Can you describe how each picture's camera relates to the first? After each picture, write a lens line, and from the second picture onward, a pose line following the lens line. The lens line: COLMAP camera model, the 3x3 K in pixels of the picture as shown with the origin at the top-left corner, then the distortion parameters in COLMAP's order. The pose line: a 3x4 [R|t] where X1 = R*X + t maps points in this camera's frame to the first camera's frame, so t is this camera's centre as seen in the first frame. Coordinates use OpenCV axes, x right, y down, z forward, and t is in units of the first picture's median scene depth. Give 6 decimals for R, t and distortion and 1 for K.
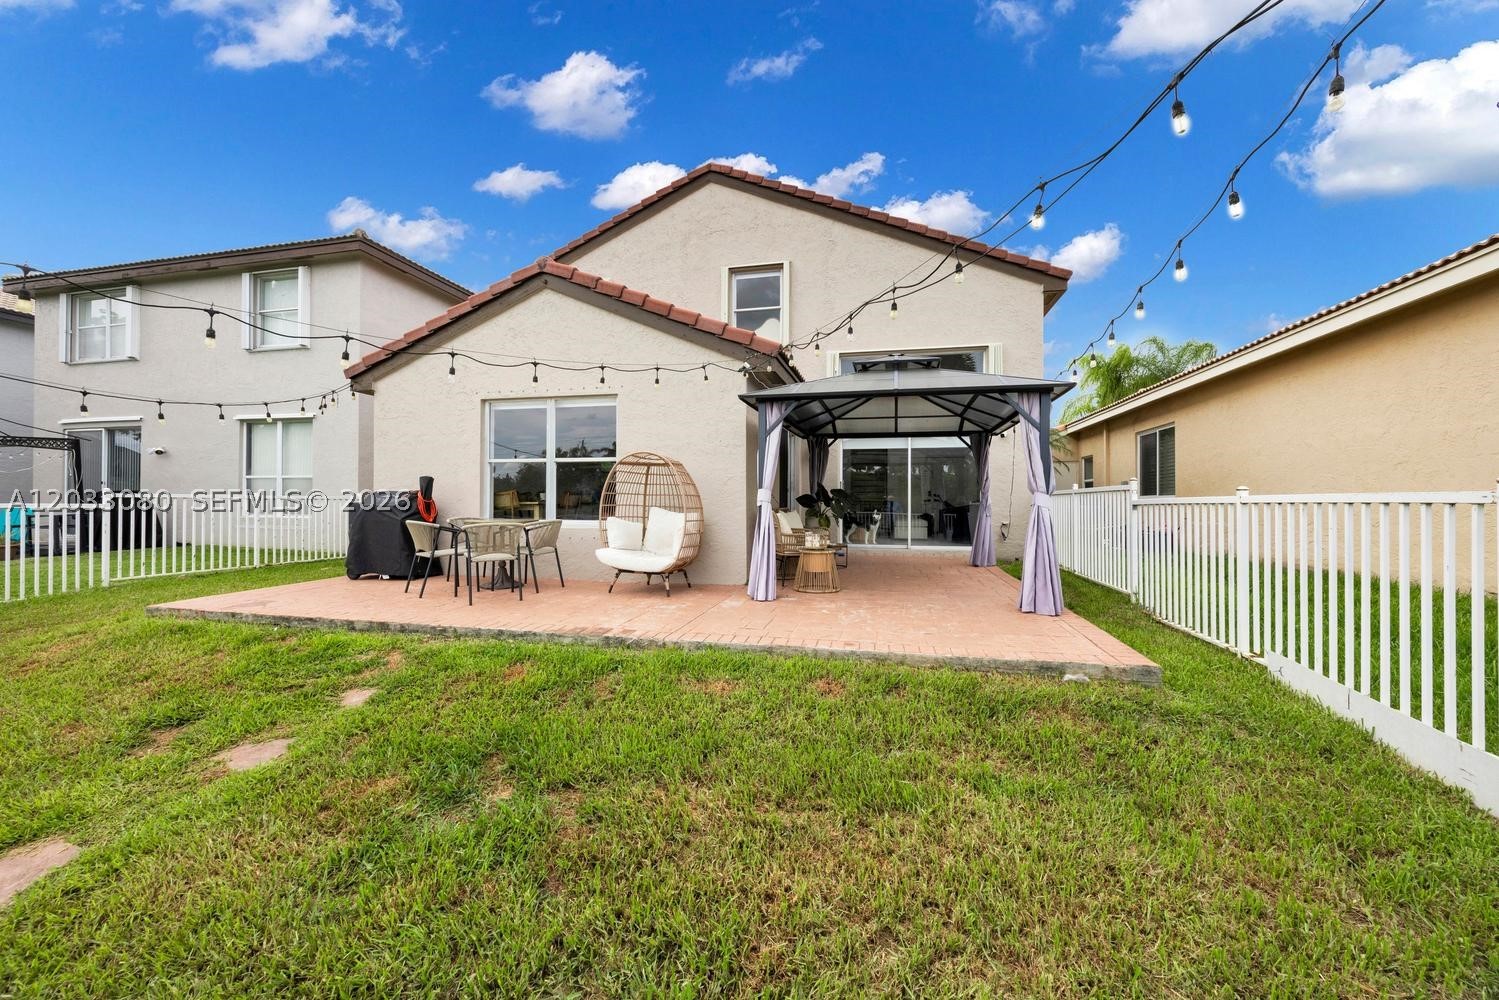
lens RADIAL K [[573.0, 0, 749.5], [0, 573.0, 500.0], [0, 0, 1]] dist [-0.002694, -0.000899]
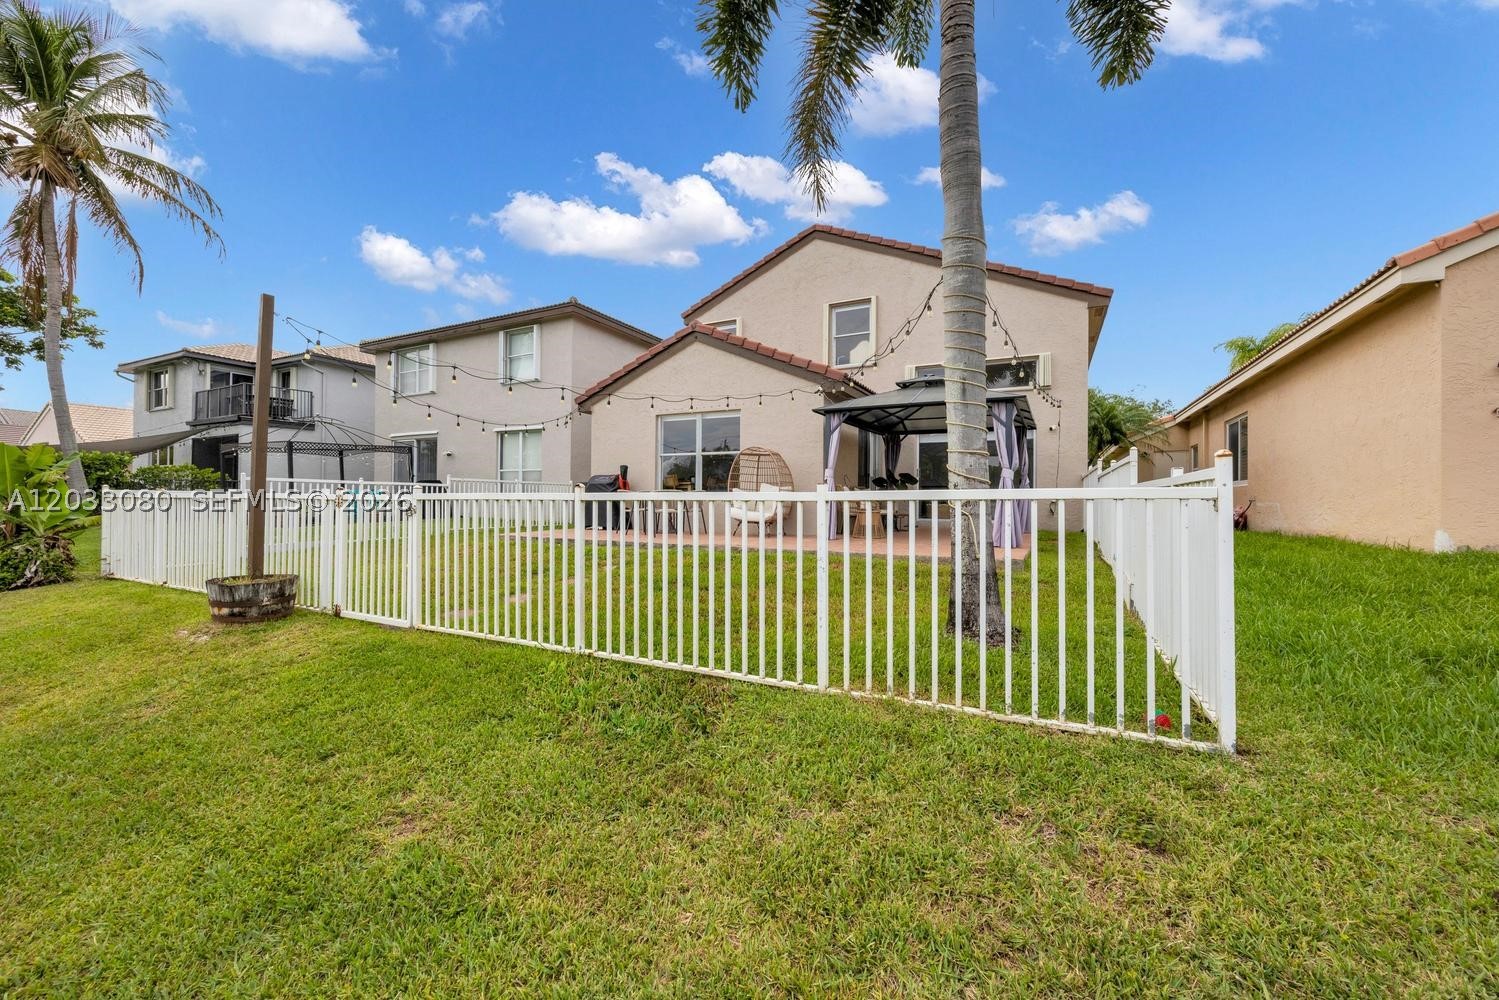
lens RADIAL K [[573.0, 0, 749.5], [0, 573.0, 500.0], [0, 0, 1]] dist [-0.002694, -0.000899]
pose [[0.970784, 0.002979, -0.239936, 0.138633], [-0.002073, 0.999990, 0.004028, 0.043836], [0.239945, -0.003413, 0.970780, -0.414445]]
